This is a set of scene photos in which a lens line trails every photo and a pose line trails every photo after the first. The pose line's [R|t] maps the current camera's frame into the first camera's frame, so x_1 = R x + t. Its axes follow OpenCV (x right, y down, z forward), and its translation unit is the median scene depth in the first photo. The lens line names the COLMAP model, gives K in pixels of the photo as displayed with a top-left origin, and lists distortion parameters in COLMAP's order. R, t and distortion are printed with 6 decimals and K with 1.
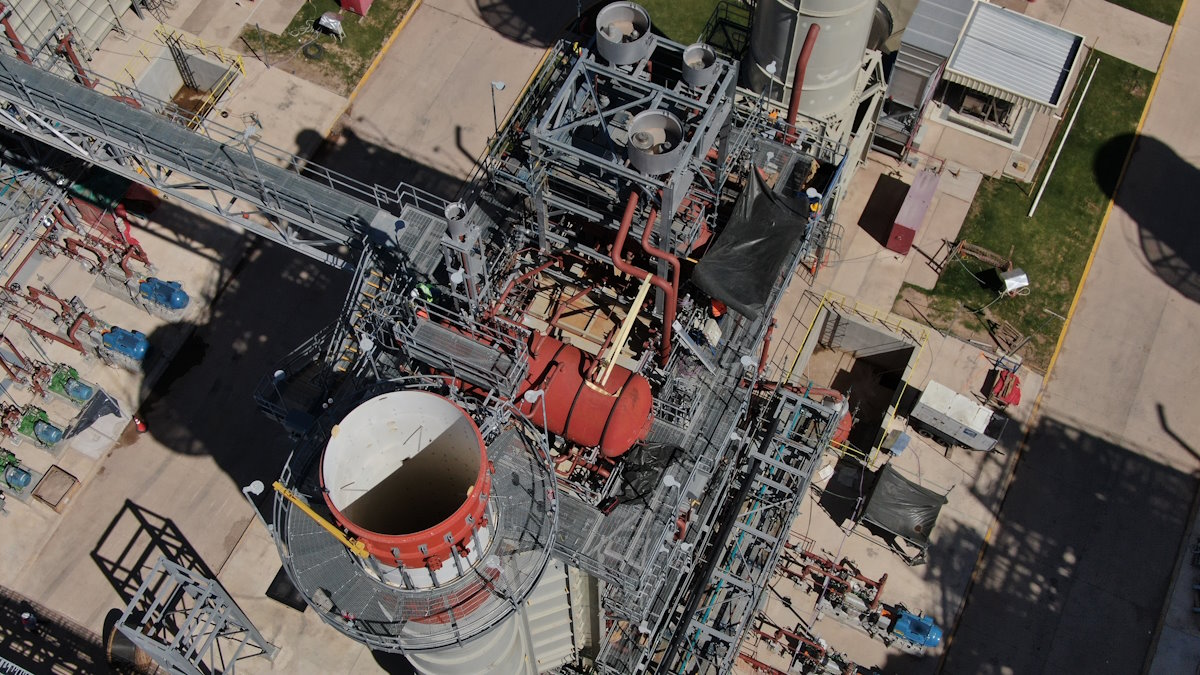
lens RADIAL K [[1375.9, 0, 591.2], [0, 1375.9, 344.3], [0, 0, 1]] dist [0.017698, 0.000000]
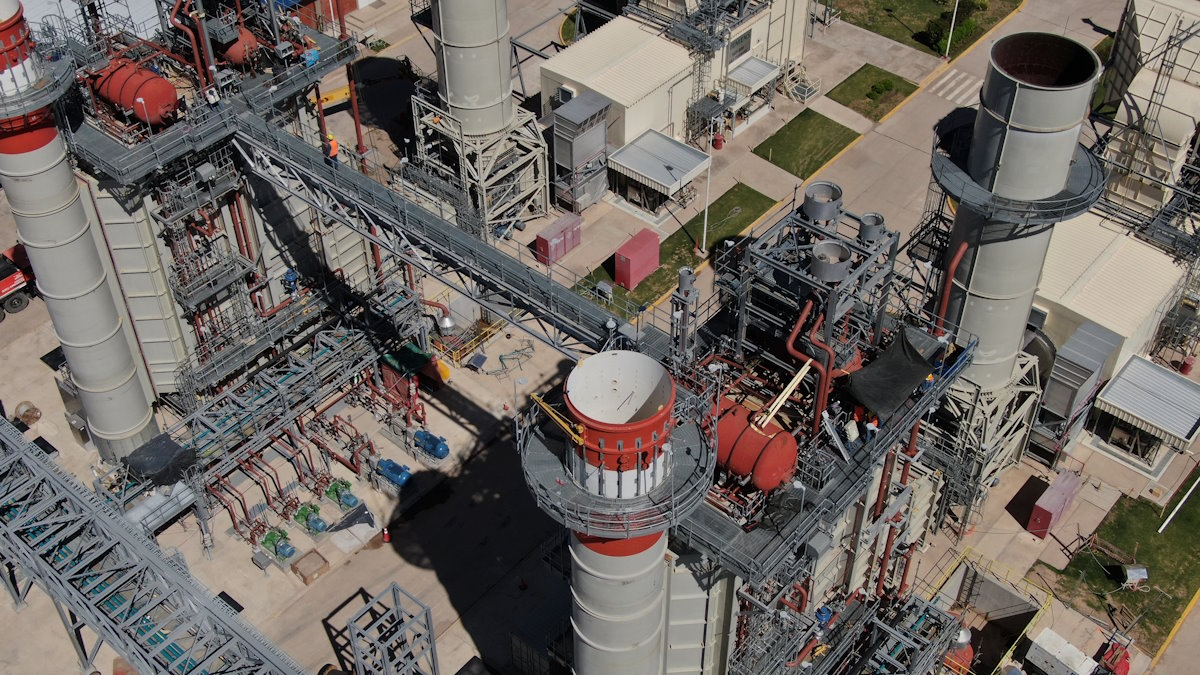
lens RADIAL K [[1375.9, 0, 607.0], [0, 1375.9, 333.4], [0, 0, 1]] dist [0.017698, 0.000000]
pose [[0.968537, 0.177549, -0.174392, 0.045312], [-0.226049, 0.920740, -0.318023, 0.232360], [0.104105, 0.347438, 0.931906, -0.184737]]
